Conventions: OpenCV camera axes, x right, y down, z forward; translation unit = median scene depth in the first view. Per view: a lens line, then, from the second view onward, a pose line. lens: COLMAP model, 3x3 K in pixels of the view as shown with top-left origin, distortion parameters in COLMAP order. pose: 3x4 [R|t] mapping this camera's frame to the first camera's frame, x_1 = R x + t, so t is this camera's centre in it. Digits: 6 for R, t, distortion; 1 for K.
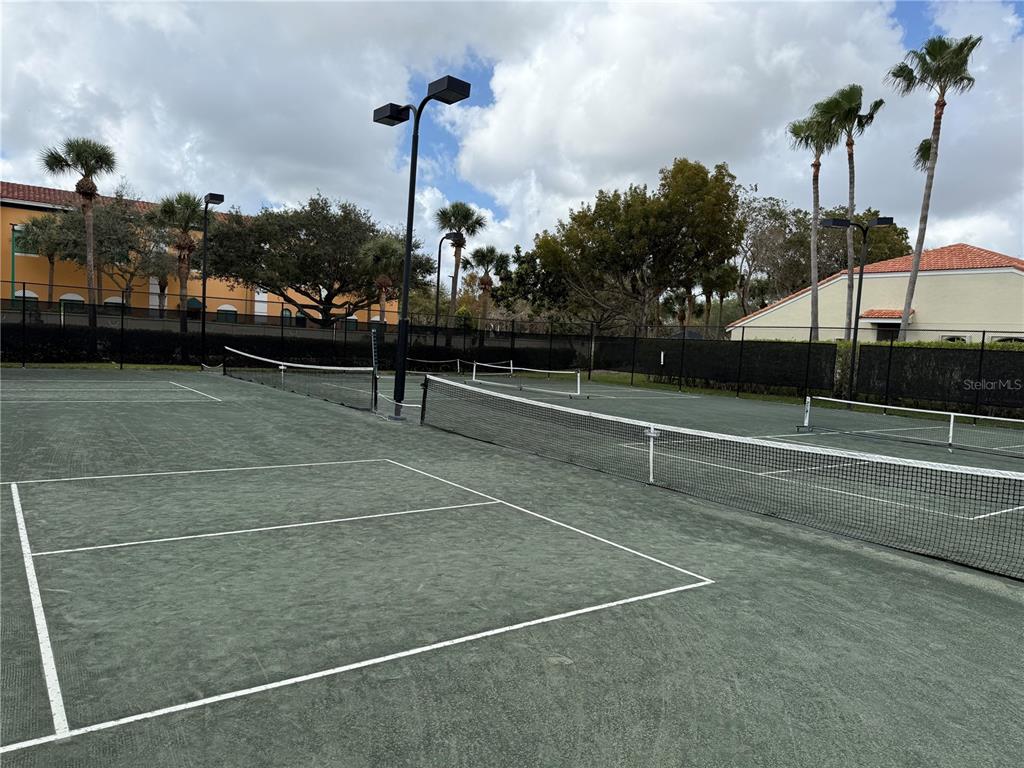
lens RADIAL K [[703.9, 0, 509.5], [0, 703.9, 383.5], [0, 0, 1]] dist [-0.011455, -0.004658]
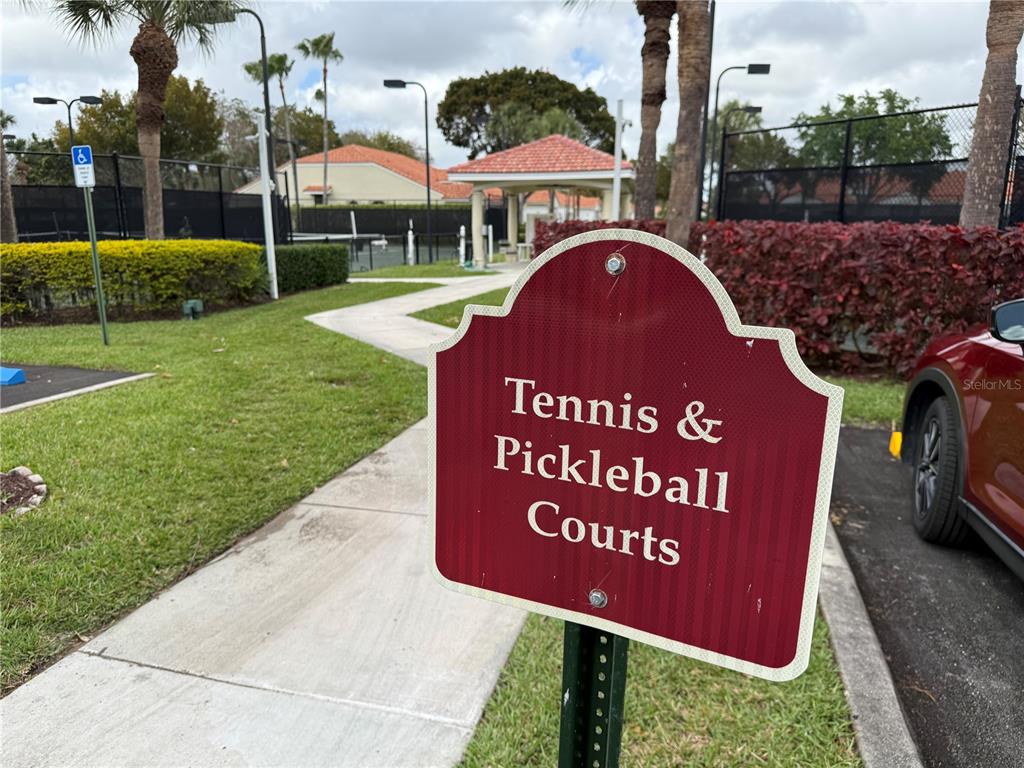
lens RADIAL K [[703.9, 0, 509.1], [0, 703.9, 386.2], [0, 0, 1]] dist [-0.011455, -0.004658]
pose [[0.776741, -0.181909, 0.602978, -0.209790], [0.066502, 0.975718, 0.208693, 0.043557], [-0.626300, -0.122001, 0.769977, -0.657166]]
